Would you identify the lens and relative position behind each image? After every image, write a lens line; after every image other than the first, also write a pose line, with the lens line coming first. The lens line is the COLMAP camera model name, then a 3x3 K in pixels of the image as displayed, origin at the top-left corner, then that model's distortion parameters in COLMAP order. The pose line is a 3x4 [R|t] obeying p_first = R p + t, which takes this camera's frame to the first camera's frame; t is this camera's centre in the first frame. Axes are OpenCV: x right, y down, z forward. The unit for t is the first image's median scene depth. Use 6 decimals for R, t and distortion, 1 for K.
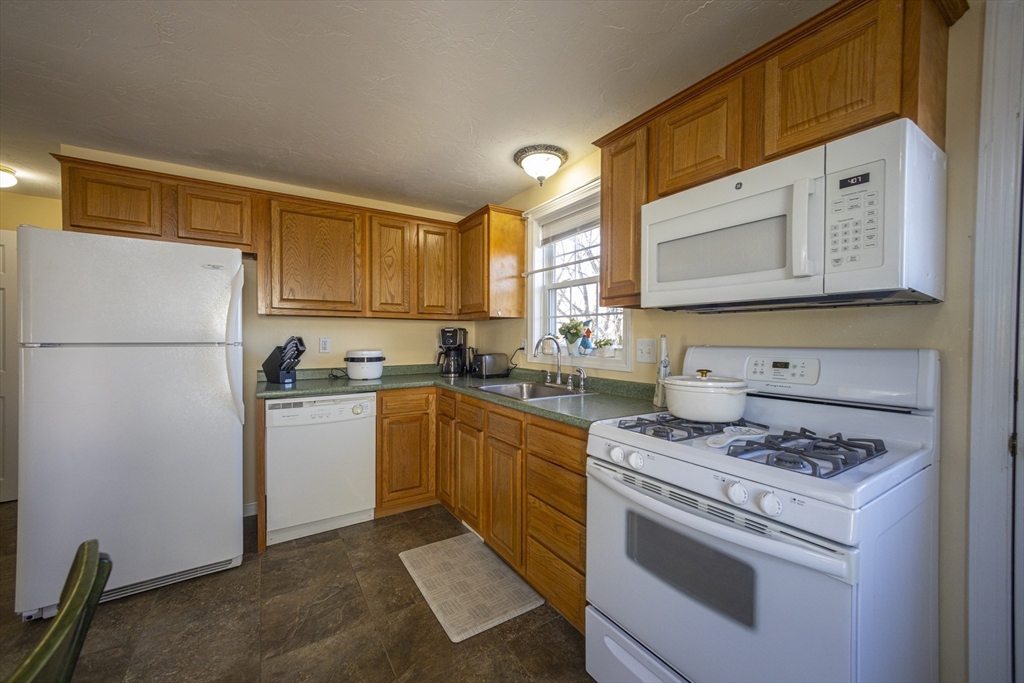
lens RADIAL K [[396.9, 0, 512.9], [0, 396.9, 340.7], [0, 0, 1]] dist [-0.003908, 0.002185]
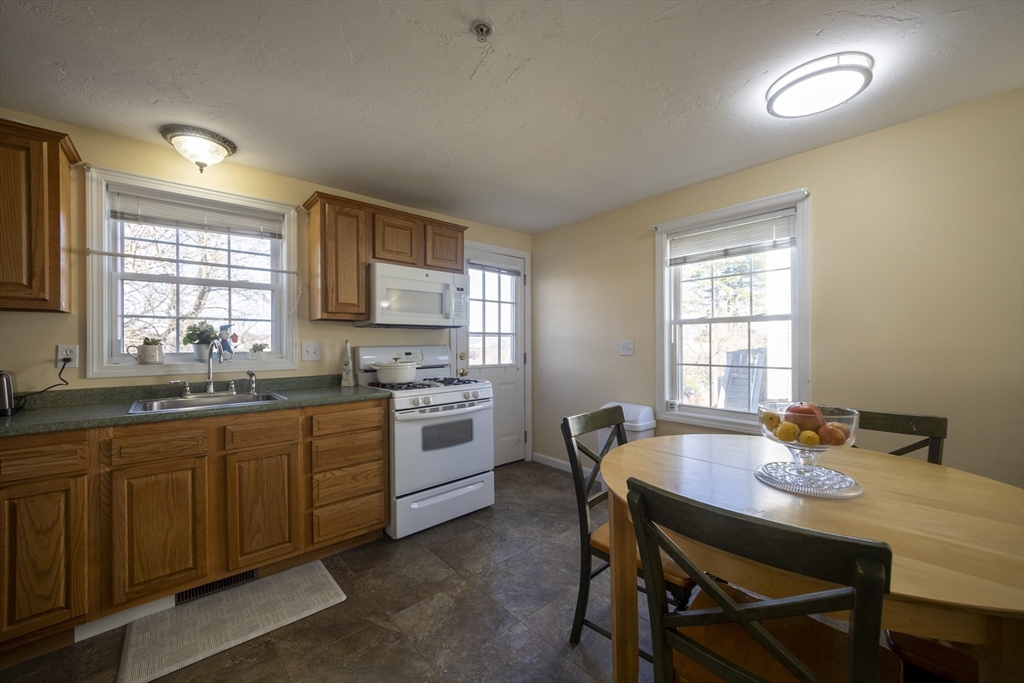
lens RADIAL K [[396.9, 0, 507.6], [0, 396.9, 341.5], [0, 0, 1]] dist [-0.003908, 0.002185]
pose [[-0.142378, 0.008899, 0.989772, -1.249428], [0.023550, 0.999707, -0.005601, 0.014968], [-0.989532, 0.022512, -0.142546, 0.609604]]
